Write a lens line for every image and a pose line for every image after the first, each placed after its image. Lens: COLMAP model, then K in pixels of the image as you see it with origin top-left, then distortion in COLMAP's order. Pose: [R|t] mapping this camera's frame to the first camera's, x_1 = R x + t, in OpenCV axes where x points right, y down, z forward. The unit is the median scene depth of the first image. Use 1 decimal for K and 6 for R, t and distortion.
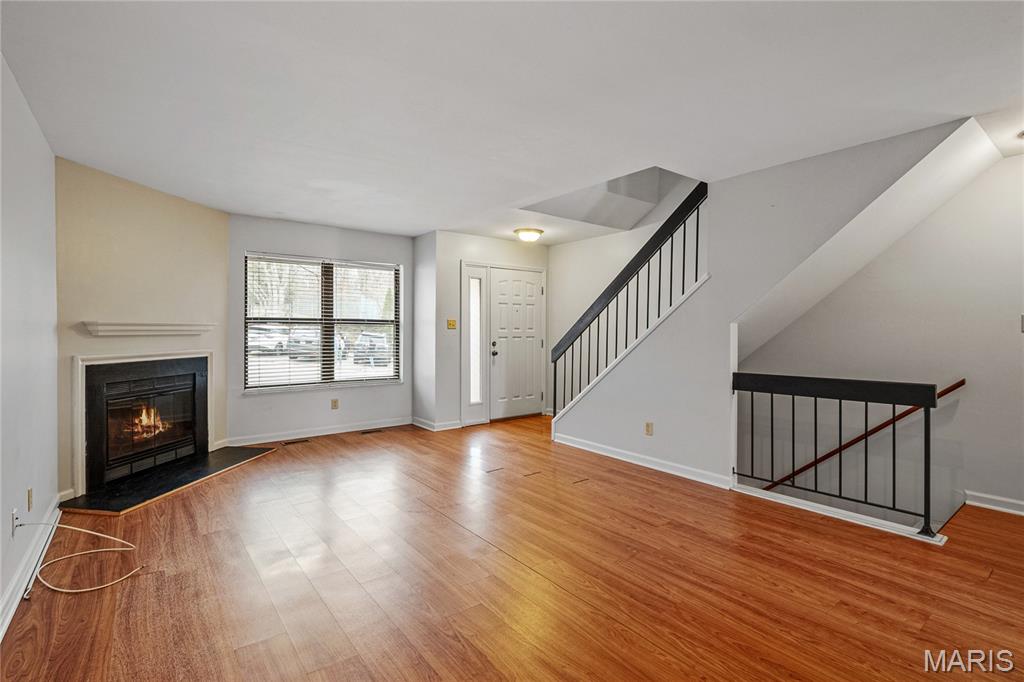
lens RADIAL K [[483.0, 0, 513.0], [0, 483.0, 333.1], [0, 0, 1]] dist [-0.000163, -0.000101]
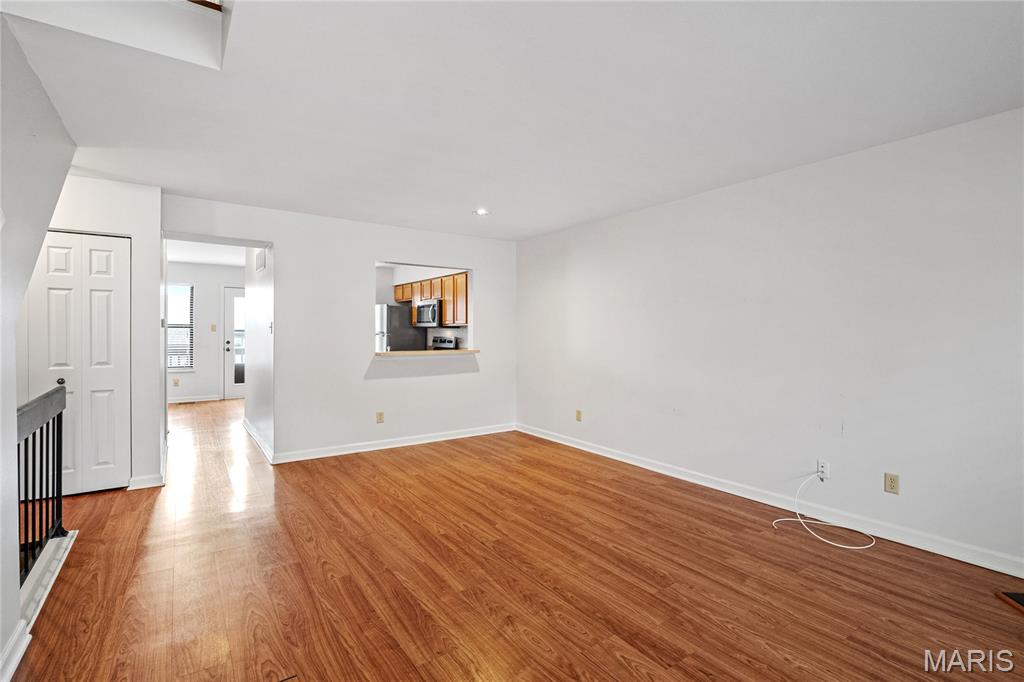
lens RADIAL K [[483.0, 0, 513.0], [0, 483.0, 333.1], [0, 0, 1]] dist [-0.000163, -0.000101]
pose [[-0.998748, -0.005144, 0.049750, -0.151857], [-0.004425, 0.999884, 0.014548, -0.028186], [-0.049819, 0.014310, -0.998656, 2.173820]]
